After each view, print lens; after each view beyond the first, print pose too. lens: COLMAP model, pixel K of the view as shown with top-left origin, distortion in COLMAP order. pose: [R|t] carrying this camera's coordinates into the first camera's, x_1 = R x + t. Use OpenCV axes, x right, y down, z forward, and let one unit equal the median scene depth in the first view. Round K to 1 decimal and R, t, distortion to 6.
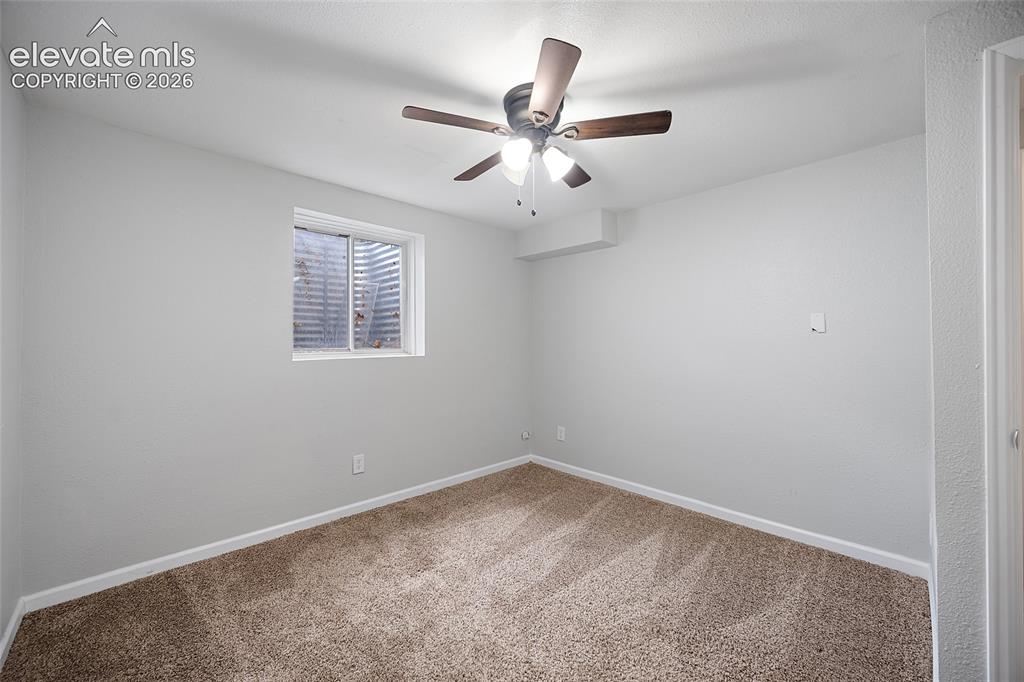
lens RADIAL K [[402.1, 0, 509.2], [0, 402.1, 340.5], [0, 0, 1]] dist [-0.002012, 0.000307]
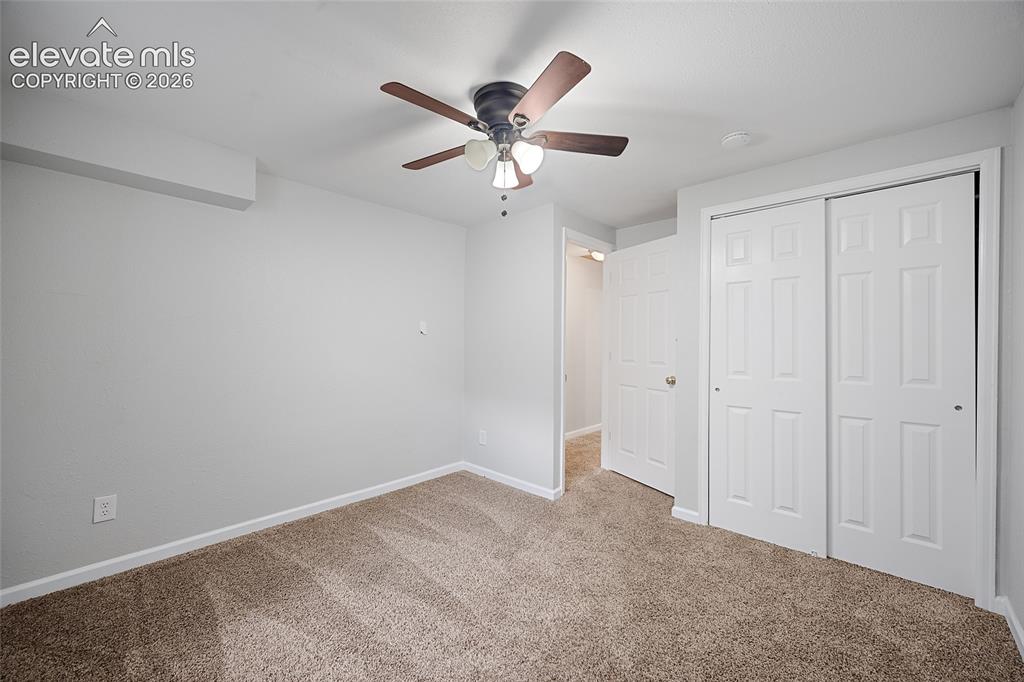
lens RADIAL K [[402.1, 0, 504.6], [0, 402.1, 340.0], [0, 0, 1]] dist [-0.002012, 0.000307]
pose [[-0.044908, 0.002263, 0.998989, -0.637354], [-0.004693, 0.999986, -0.002476, 0.002685], [-0.998980, -0.004800, -0.044896, 0.700321]]
